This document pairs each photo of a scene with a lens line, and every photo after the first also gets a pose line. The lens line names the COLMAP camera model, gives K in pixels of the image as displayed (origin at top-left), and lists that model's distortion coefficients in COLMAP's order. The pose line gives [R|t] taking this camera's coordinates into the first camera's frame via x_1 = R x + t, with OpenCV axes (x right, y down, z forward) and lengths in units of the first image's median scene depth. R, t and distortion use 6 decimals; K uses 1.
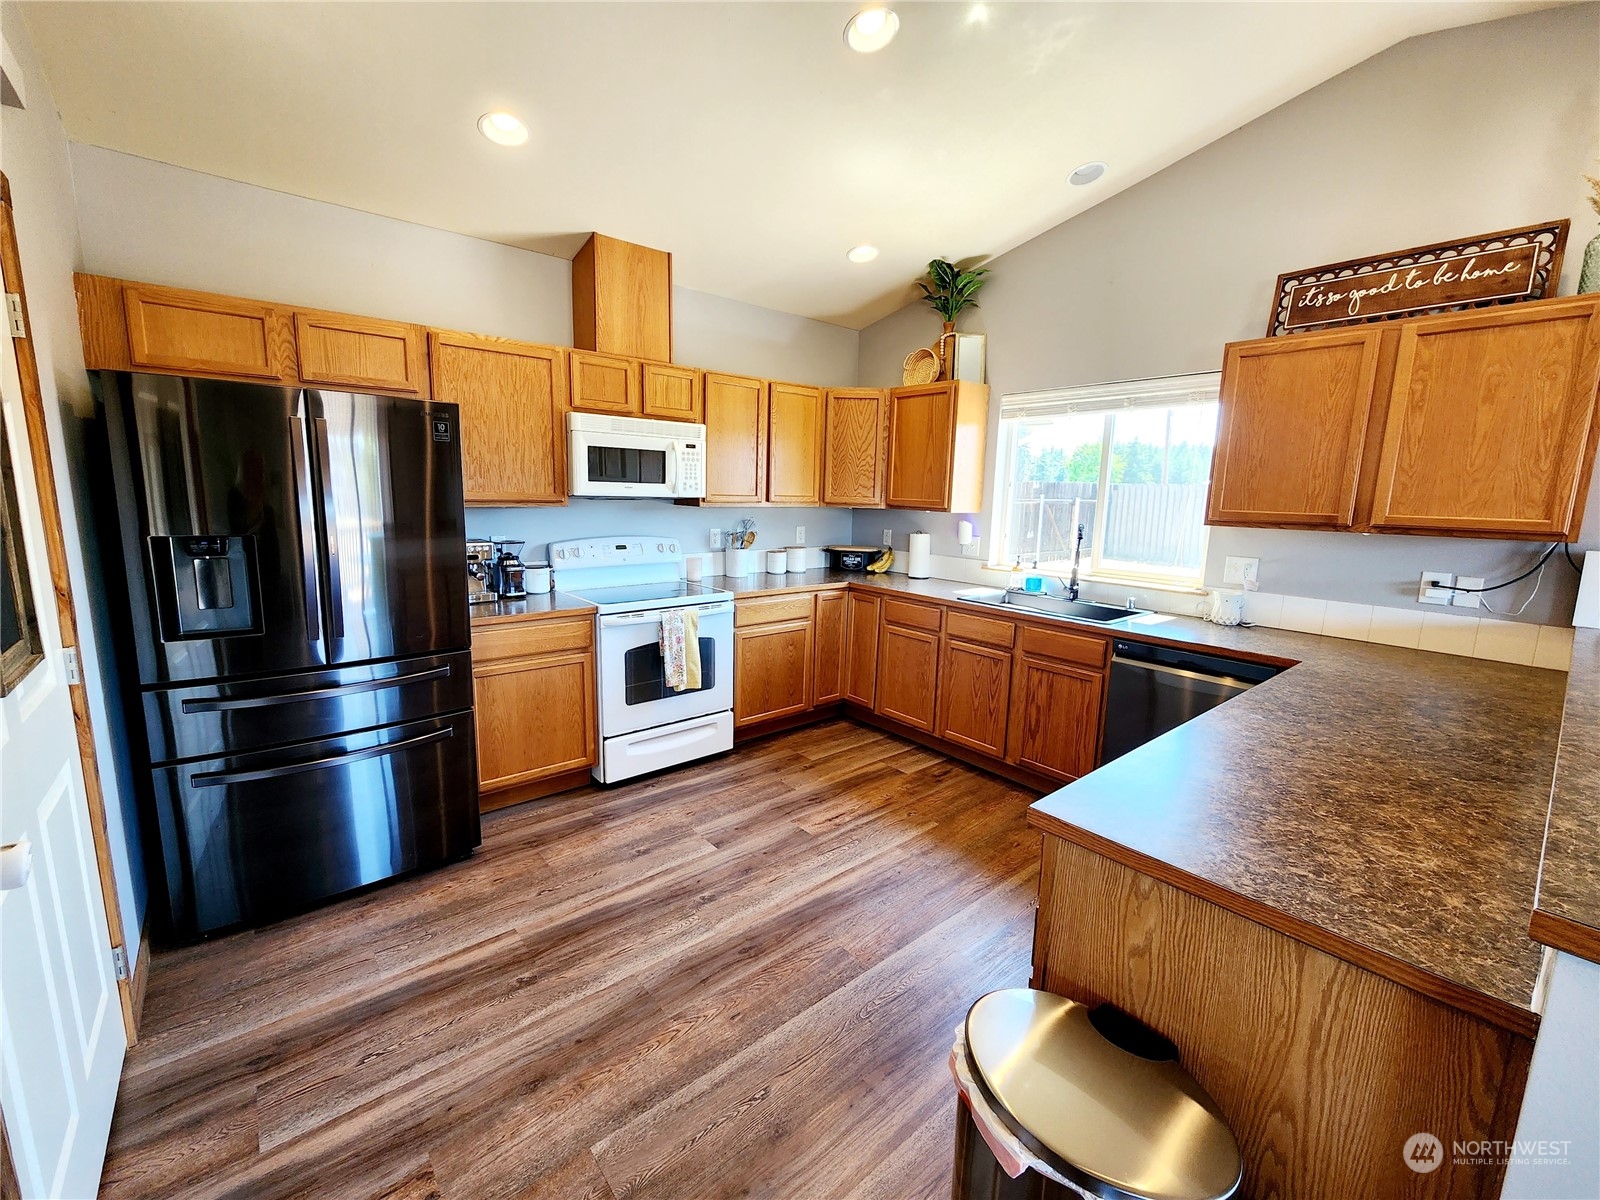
lens RADIAL K [[655.9, 0, 792.2], [0, 655.9, 594.6], [0, 0, 1]] dist [0.002968, -0.002371]
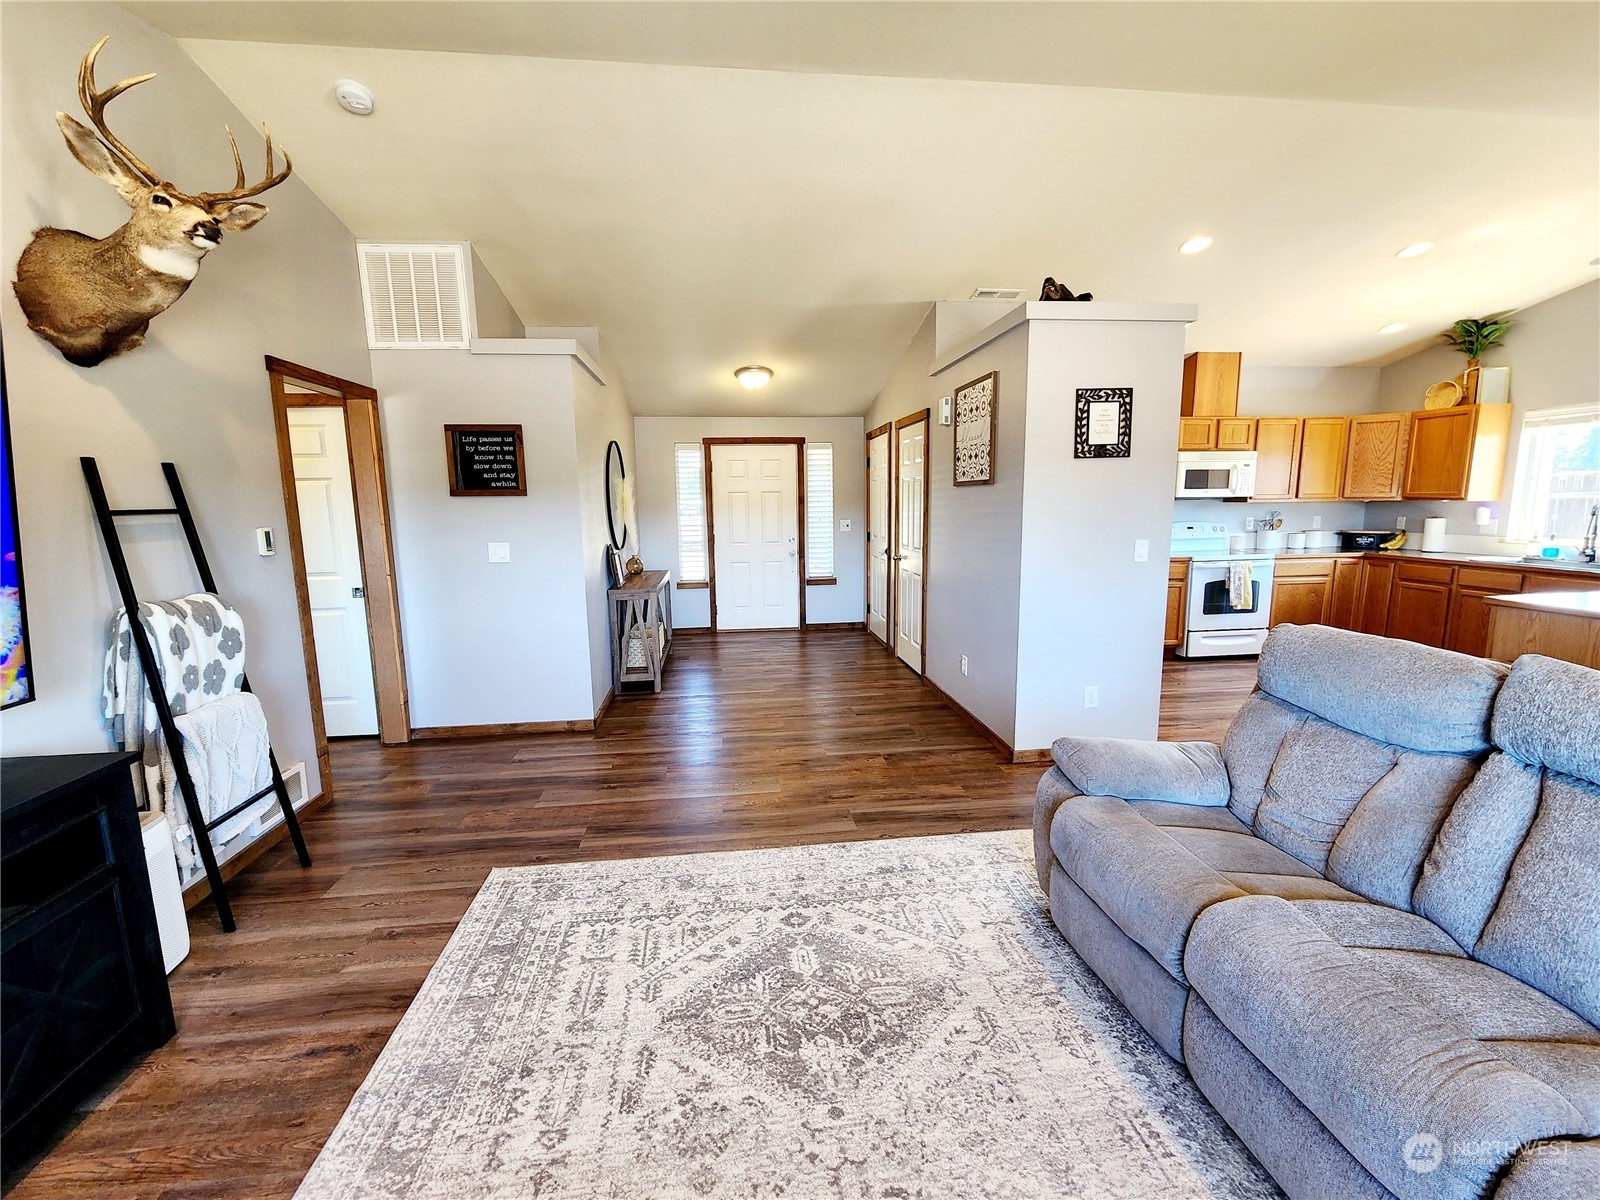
lens RADIAL K [[655.9, 0, 792.3], [0, 655.9, 596.0], [0, 0, 1]] dist [0.002968, -0.002371]
pose [[0.834289, 0.044290, -0.549545, -0.210821], [-0.053315, 0.998578, -0.000461, 0.183653], [0.548743, 0.029683, 0.835464, -1.117430]]
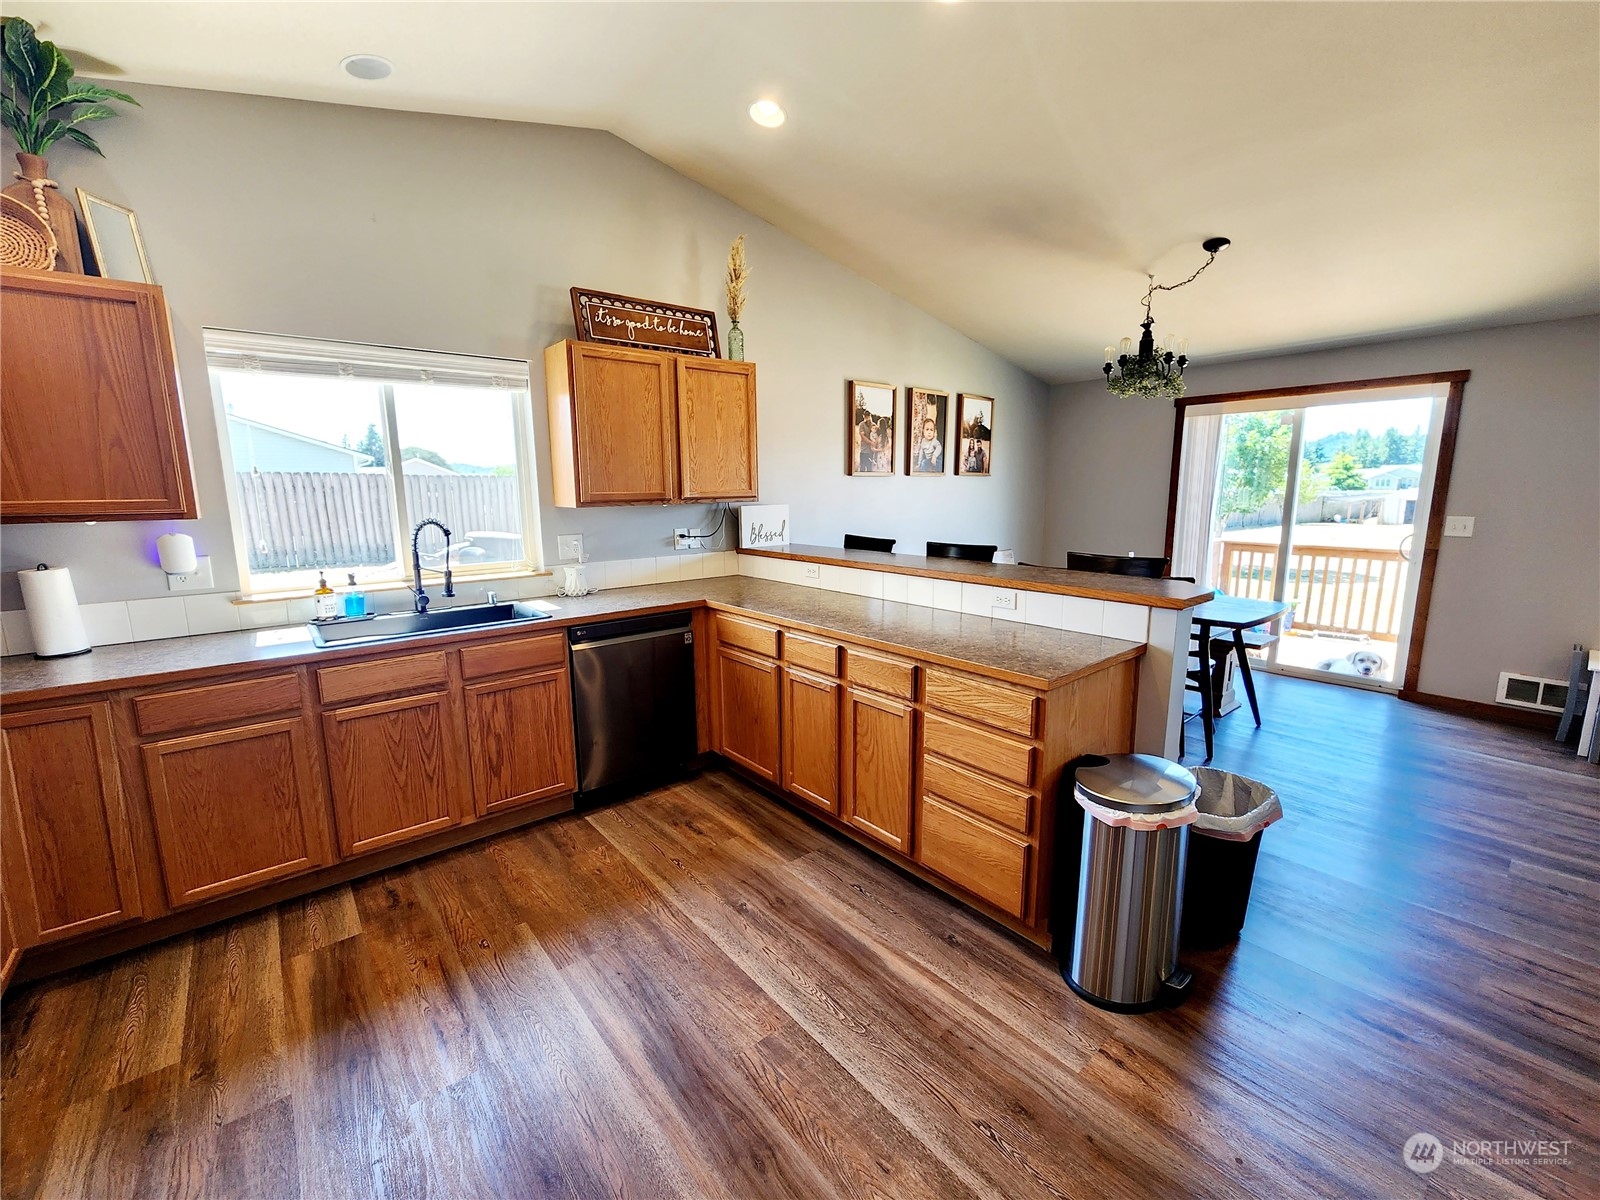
lens RADIAL K [[655.9, 0, 797.8], [0, 655.9, 596.4], [0, 0, 1]] dist [0.002968, -0.002371]
pose [[0.003814, -0.190320, 0.981715, -0.422600], [0.168078, 0.967877, 0.186984, -0.096242], [-0.985766, 0.164292, 0.035680, 0.571128]]
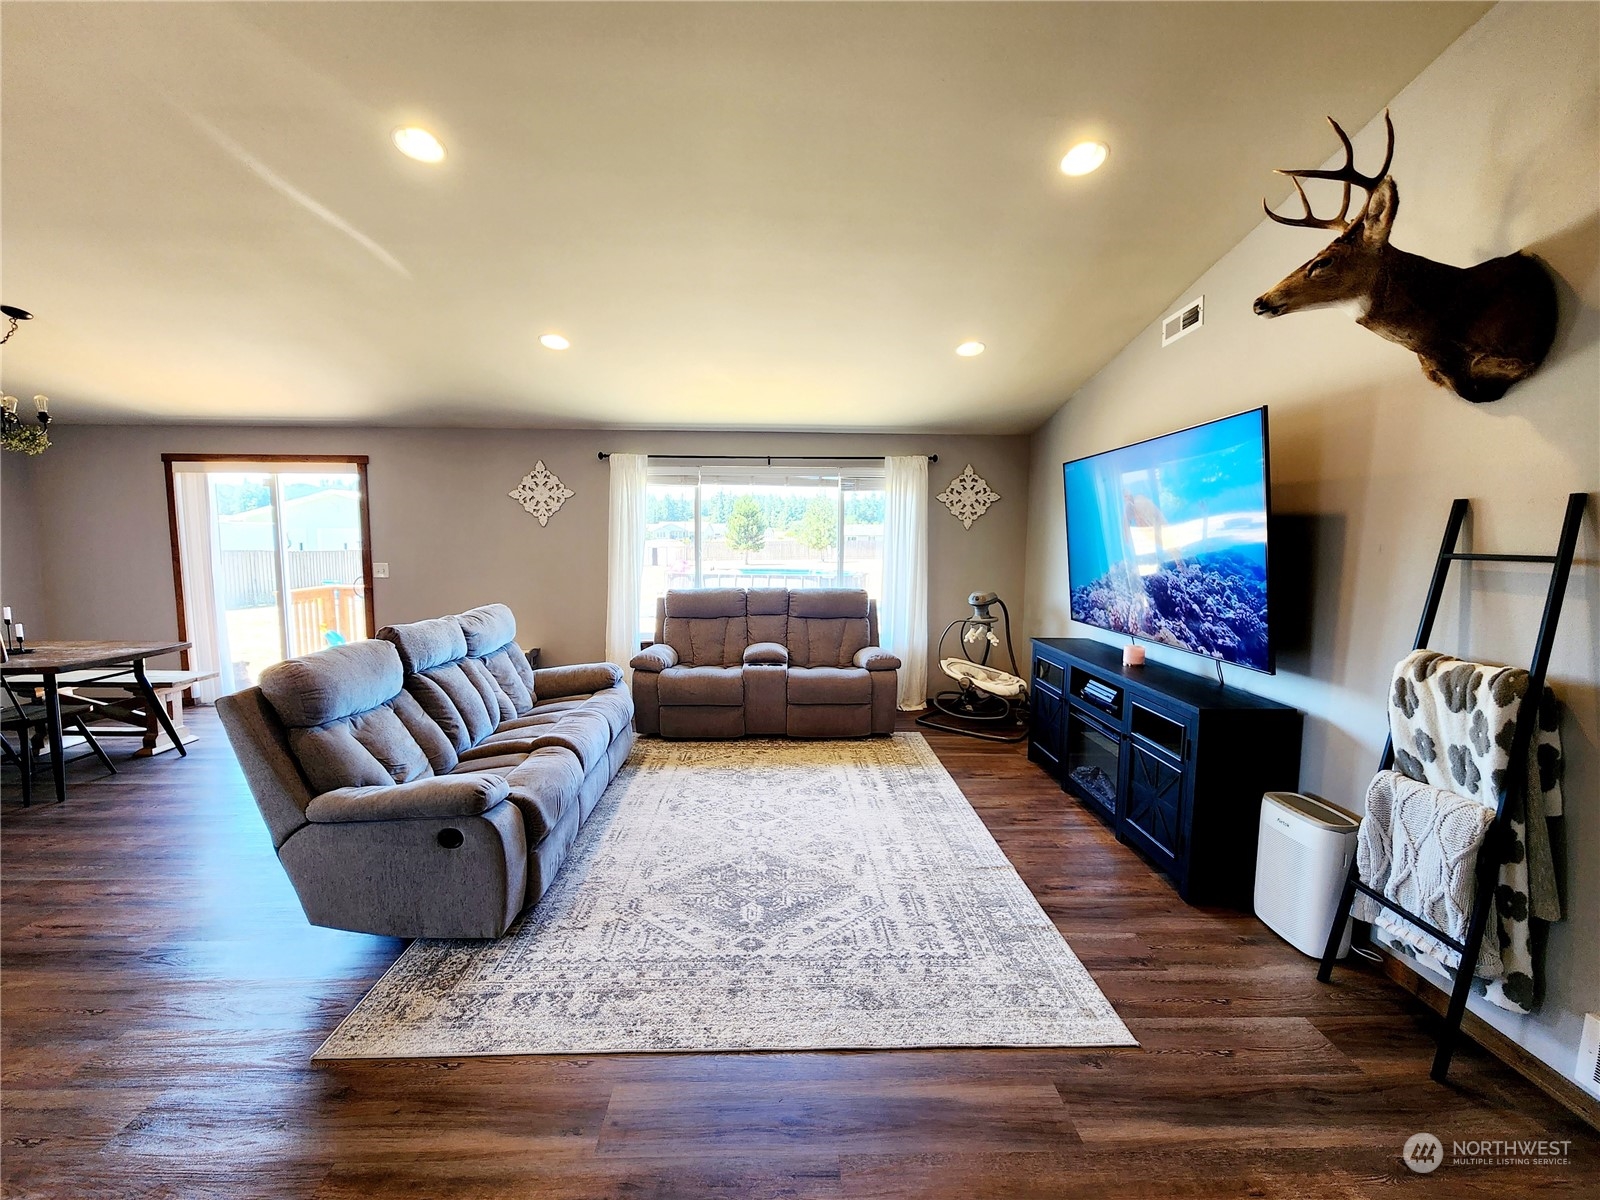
lens RADIAL K [[655.9, 0, 793.2], [0, 655.9, 598.2], [0, 0, 1]] dist [0.002968, -0.002371]
pose [[-0.781793, -0.090040, 0.617003, -1.064116], [0.074033, 0.969116, 0.235231, -0.024267], [-0.619127, 0.229581, -0.750982, -0.048242]]
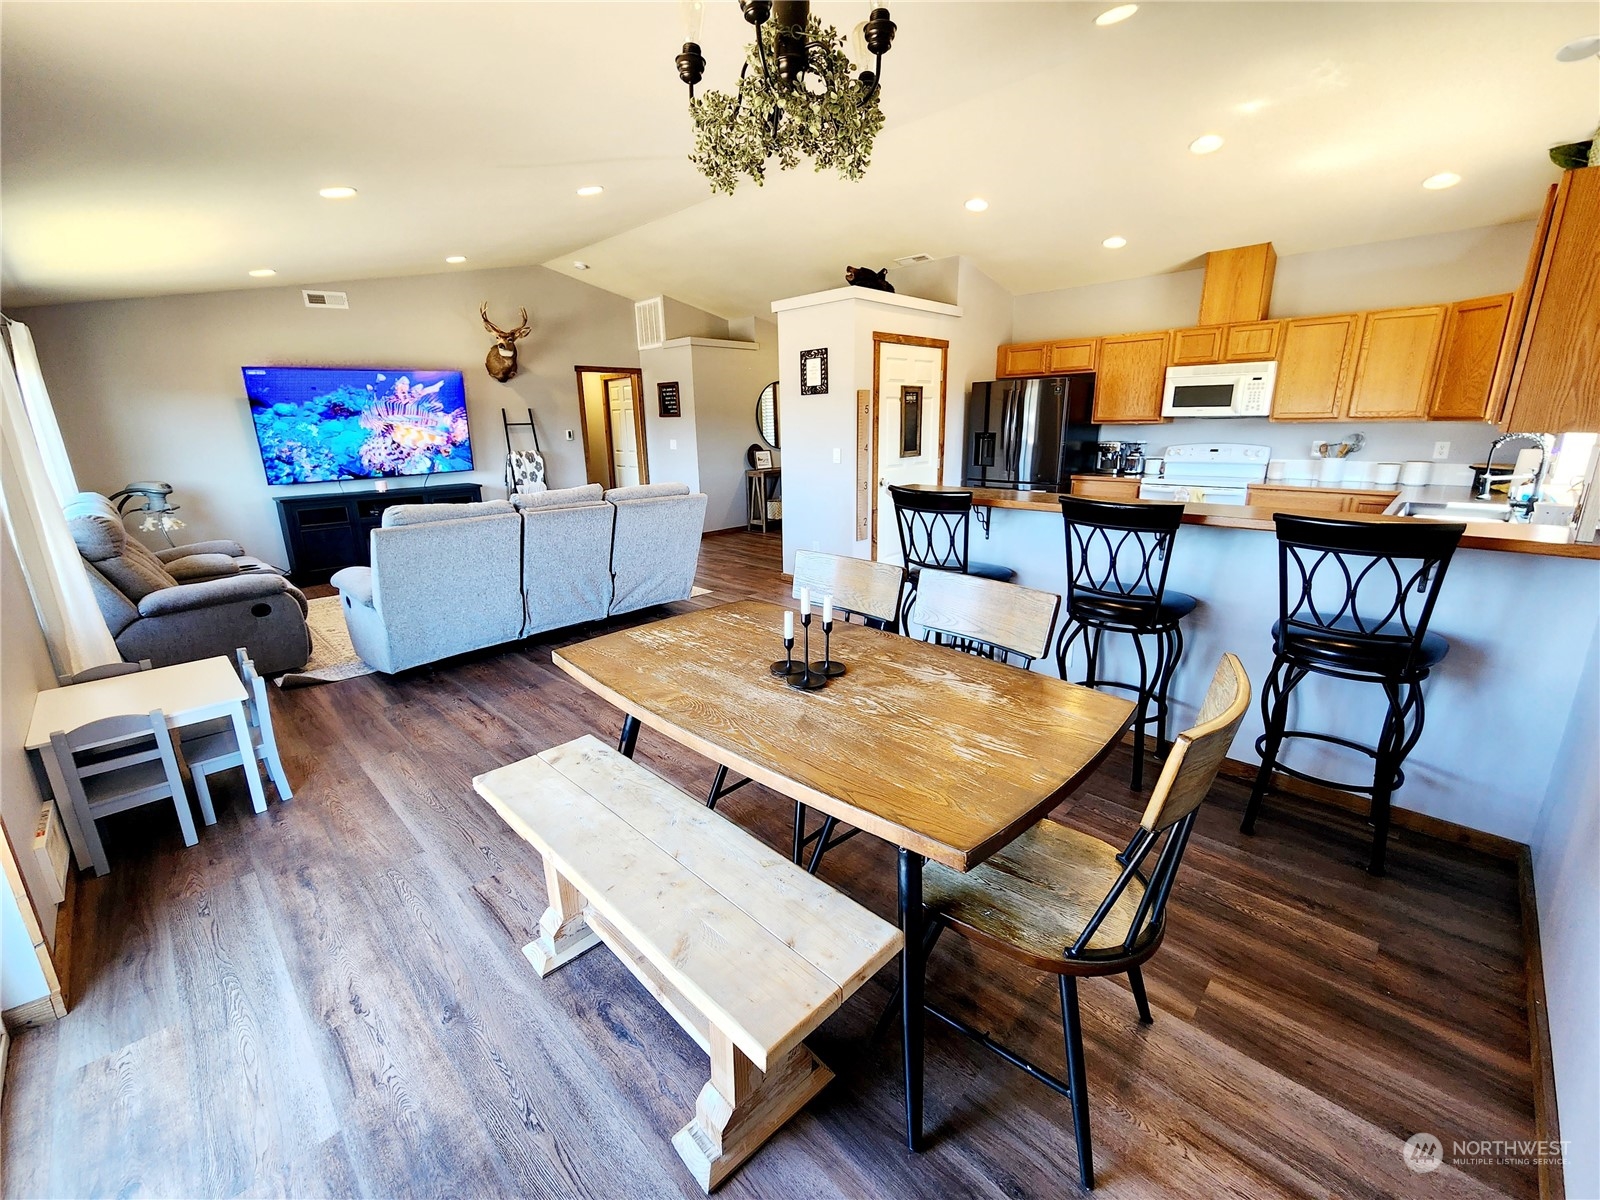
lens RADIAL K [[655.9, 0, 797.8], [0, 655.9, 600.7], [0, 0, 1]] dist [0.002968, -0.002371]
pose [[0.099411, 0.240958, -0.965431, 1.412453], [-0.140099, 0.963961, 0.226166, 0.064966], [0.985134, 0.112772, 0.129587, -0.132875]]
